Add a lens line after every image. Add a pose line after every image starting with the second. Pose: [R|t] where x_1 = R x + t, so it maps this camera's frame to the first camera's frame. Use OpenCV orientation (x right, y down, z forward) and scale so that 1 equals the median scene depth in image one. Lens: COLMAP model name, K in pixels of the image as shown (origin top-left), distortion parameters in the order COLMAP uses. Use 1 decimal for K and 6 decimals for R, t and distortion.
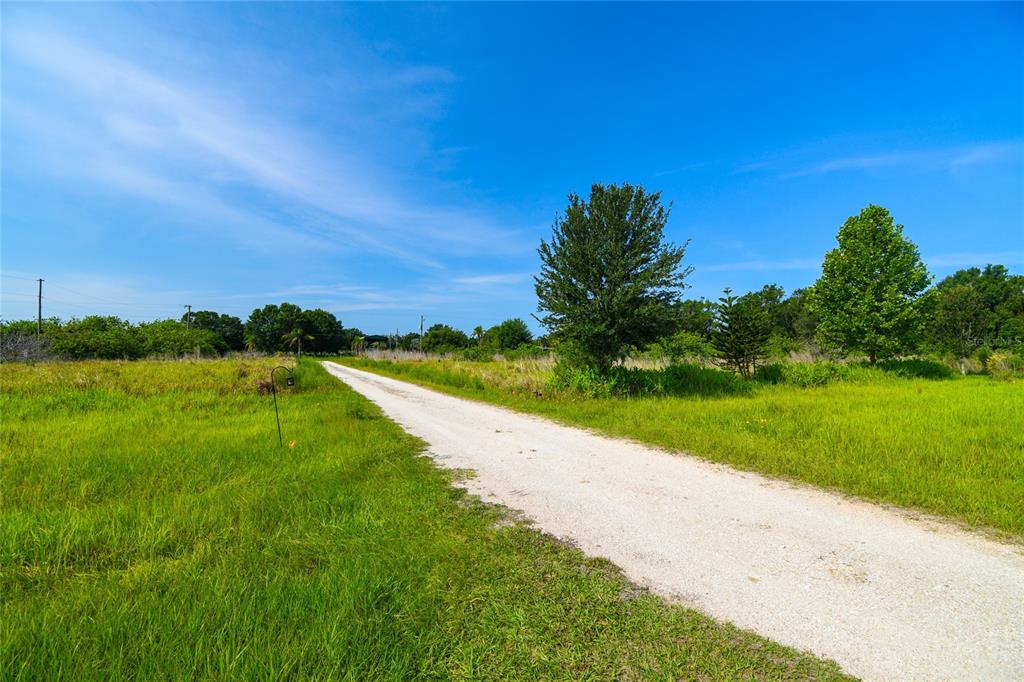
lens RADIAL K [[443.8, 0, 512.0], [0, 443.8, 341.0], [0, 0, 1]] dist [0.020853, -0.030218]
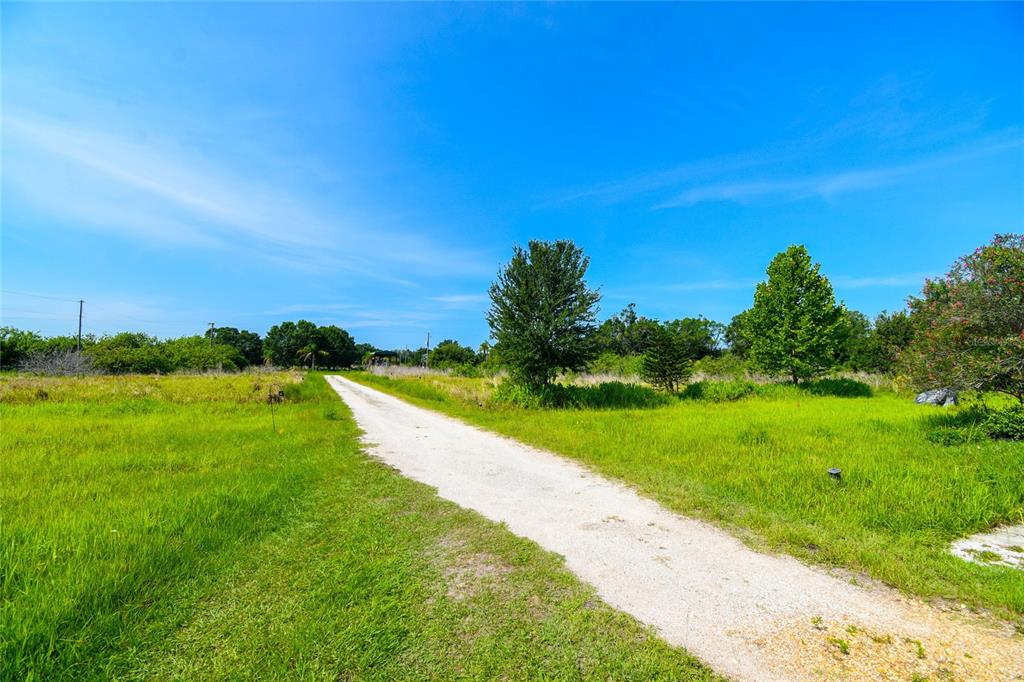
lens RADIAL K [[443.8, 0, 512.0], [0, 443.8, 341.0], [0, 0, 1]] dist [0.020853, -0.030218]
pose [[0.999479, 0.003959, -0.032017, 0.075806], [-0.005013, 0.999446, -0.032898, -0.009769], [0.031869, 0.033042, 0.998946, -0.116085]]
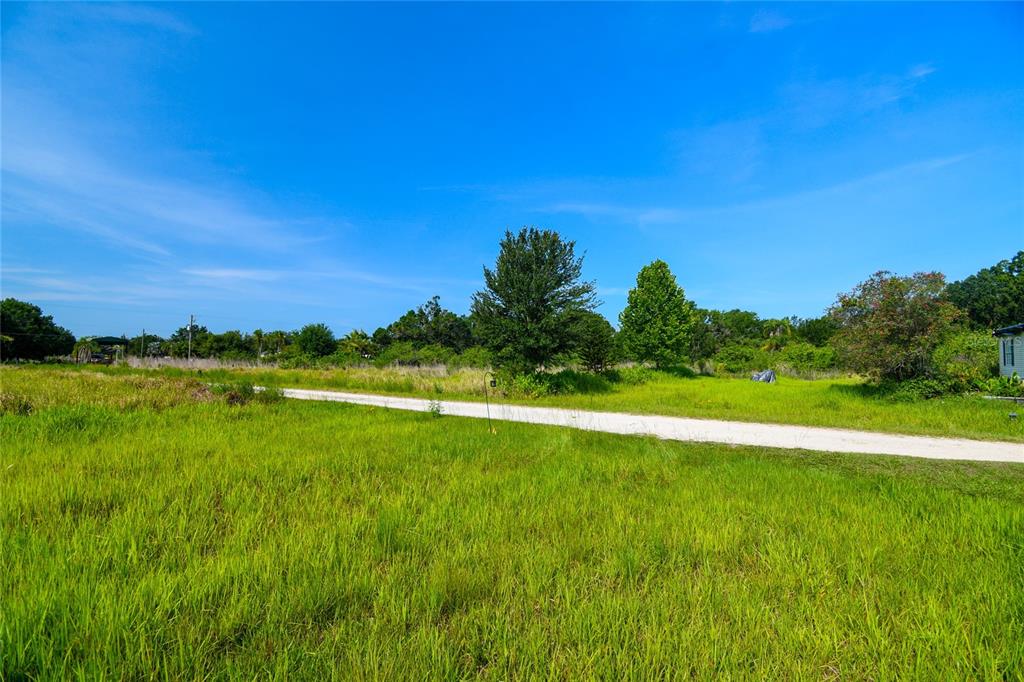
lens RADIAL K [[443.8, 0, 512.0], [0, 443.8, 341.0], [0, 0, 1]] dist [0.020853, -0.030218]
pose [[0.874146, 0.023633, 0.485089, -0.203487], [-0.015224, 0.999658, -0.021267, -0.000698], [-0.485425, 0.011205, 0.874206, -0.026595]]
